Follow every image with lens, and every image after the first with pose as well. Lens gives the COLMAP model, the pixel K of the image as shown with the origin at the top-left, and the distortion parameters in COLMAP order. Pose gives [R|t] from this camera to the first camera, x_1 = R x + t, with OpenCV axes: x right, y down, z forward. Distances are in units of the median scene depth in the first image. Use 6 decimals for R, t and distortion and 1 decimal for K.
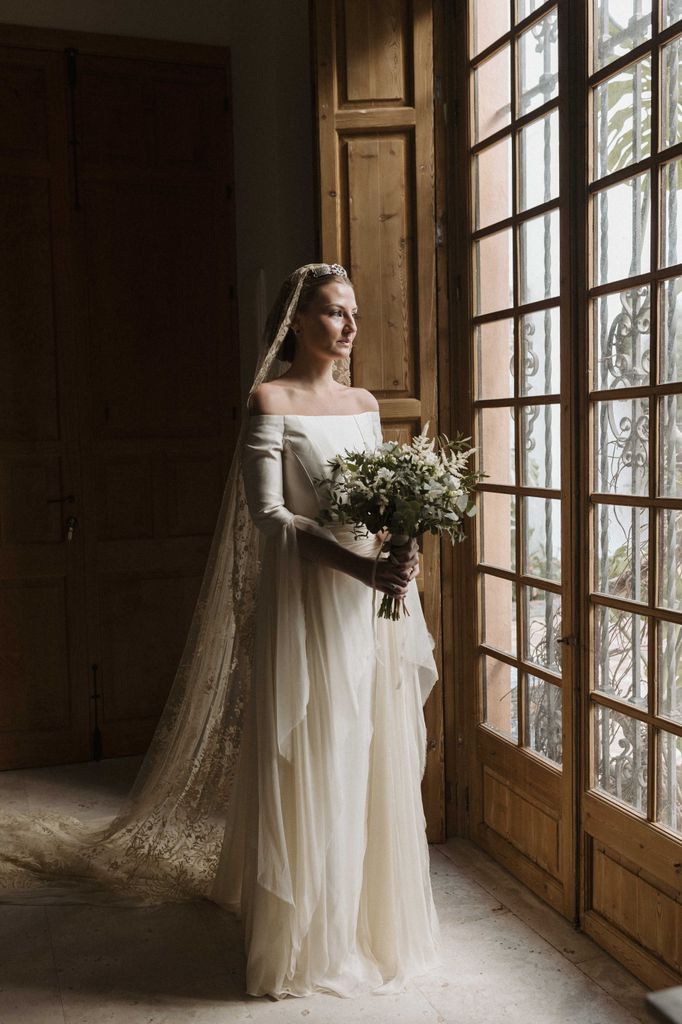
lens RADIAL K [[938.1, 0, 341.0], [0, 938.1, 512.0], [0, 0, 1]] dist [-0.000166, -0.008318]
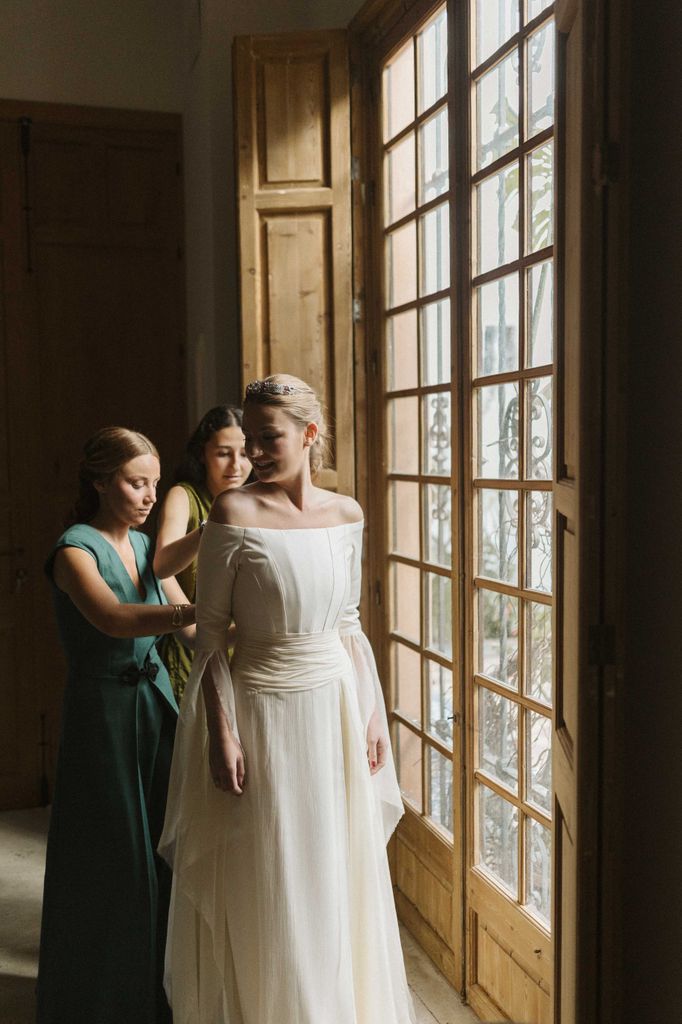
lens RADIAL K [[938.1, 0, 341.0], [0, 938.1, 512.0], [0, 0, 1]] dist [-0.000166, -0.008318]
pose [[0.999551, 0.010108, -0.028222, 0.122519], [-0.010503, 0.999848, -0.013888, -0.062262], [0.028077, 0.014178, 0.999505, -0.025329]]
